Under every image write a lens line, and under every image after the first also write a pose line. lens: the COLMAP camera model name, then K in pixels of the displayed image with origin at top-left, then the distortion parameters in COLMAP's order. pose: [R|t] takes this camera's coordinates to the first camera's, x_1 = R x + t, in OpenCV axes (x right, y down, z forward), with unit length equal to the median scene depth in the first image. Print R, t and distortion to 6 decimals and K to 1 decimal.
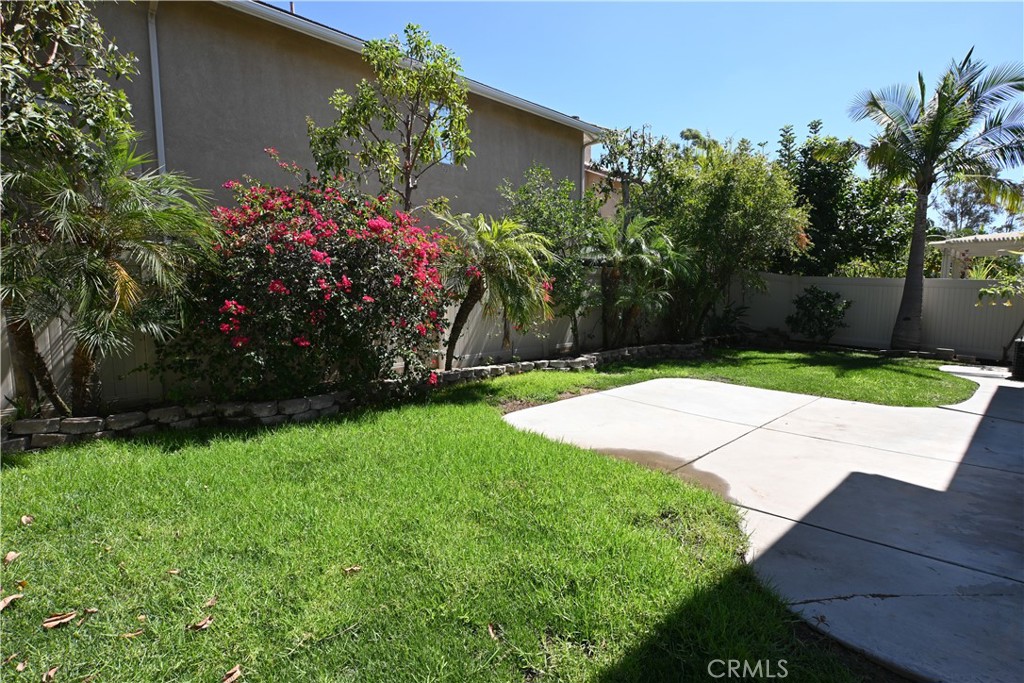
lens RADIAL K [[504.8, 0, 512.0], [0, 504.8, 343.7], [0, 0, 1]] dist [0.002894, 0.001027]
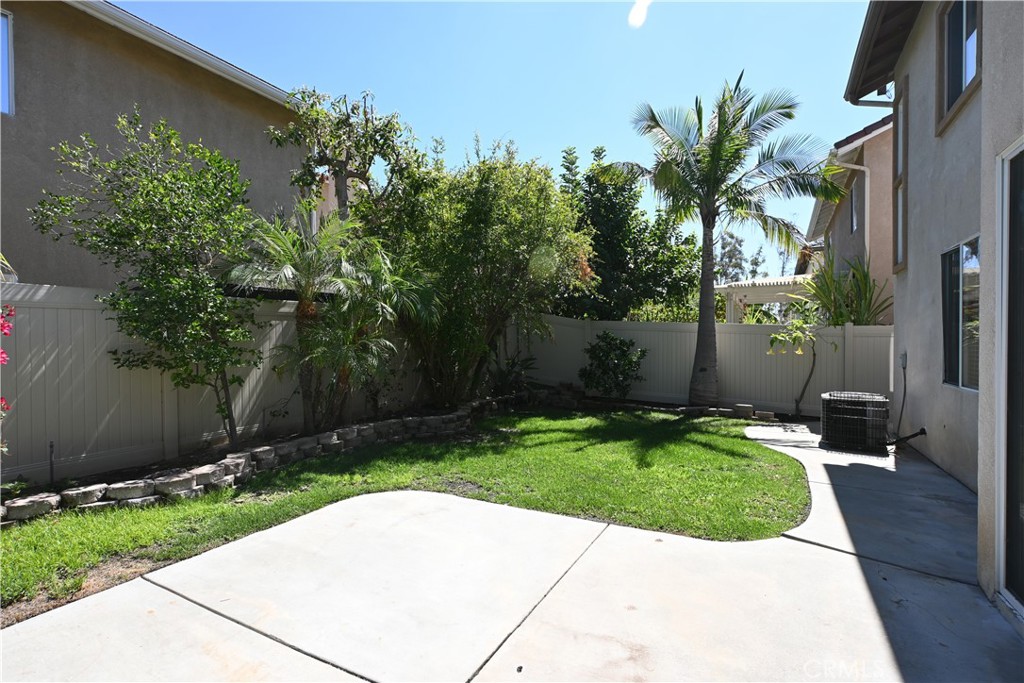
lens RADIAL K [[504.8, 0, 509.4], [0, 504.8, 343.8], [0, 0, 1]] dist [0.002894, 0.001027]
pose [[0.948181, -0.008665, 0.317614, 0.279865], [0.038750, 0.995320, -0.088528, -0.041631], [-0.315360, 0.096248, 0.944079, 0.410973]]
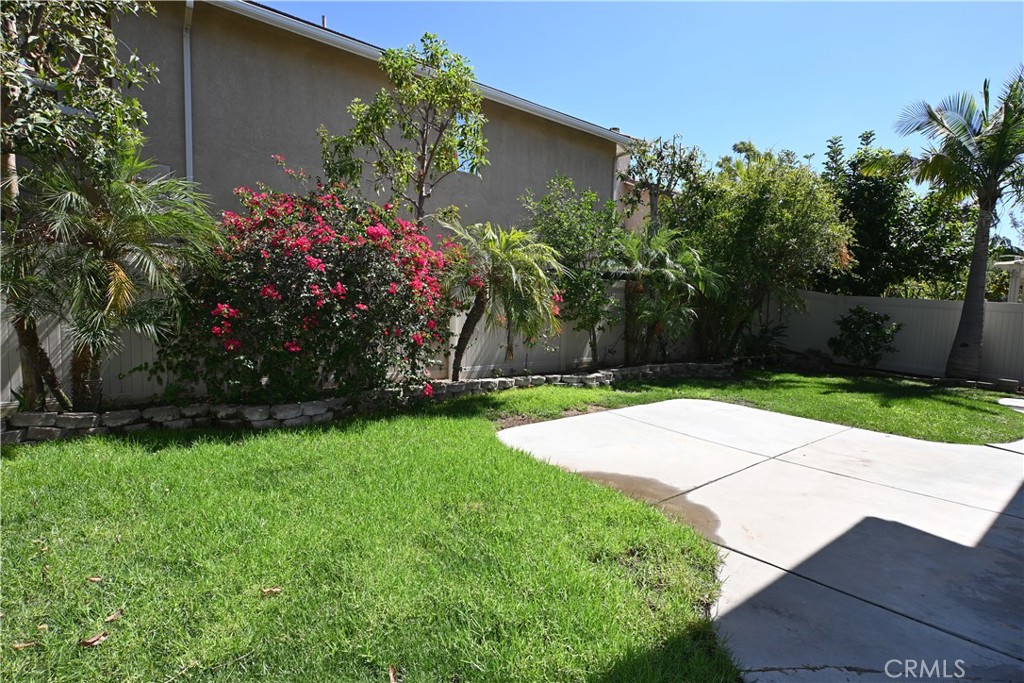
lens RADIAL K [[504.8, 0, 511.4], [0, 504.8, 343.8], [0, 0, 1]] dist [0.002894, 0.001027]
pose [[0.995793, 0.035638, -0.084419, 0.056322], [-0.037455, 0.999097, -0.020040, -0.003774], [0.083629, 0.023118, 0.996229, 0.024372]]
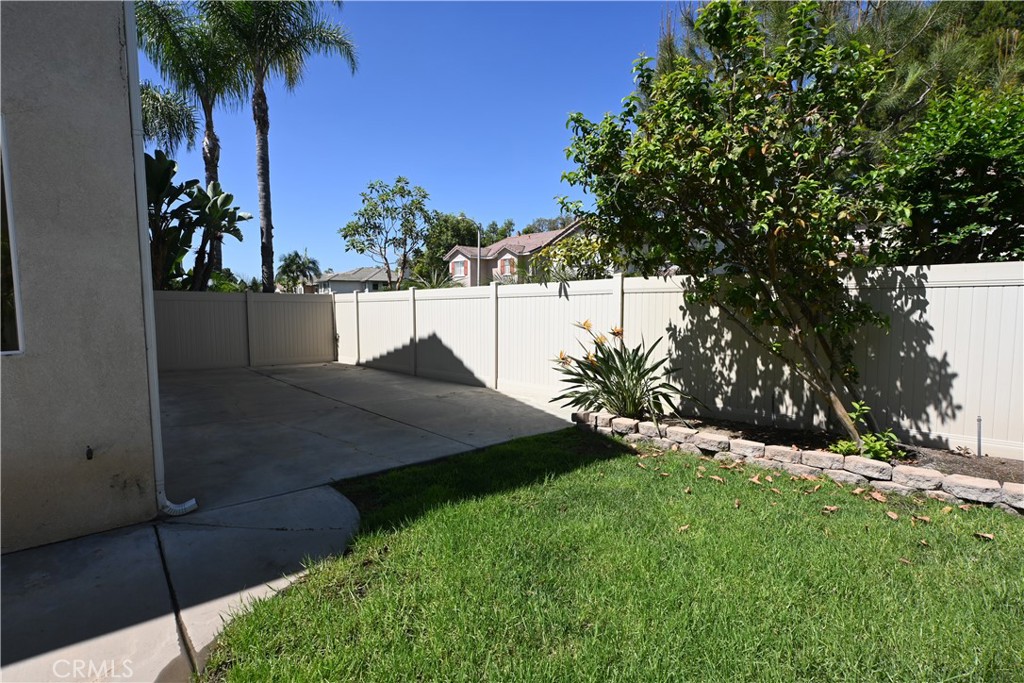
lens RADIAL K [[504.8, 0, 510.7], [0, 504.8, 342.8], [0, 0, 1]] dist [0.002894, 0.001027]
pose [[-0.996838, -0.008829, 0.078966, 0.005258], [0.006019, 0.982563, 0.185834, -0.068365], [-0.079230, 0.185722, -0.979403, 0.634645]]
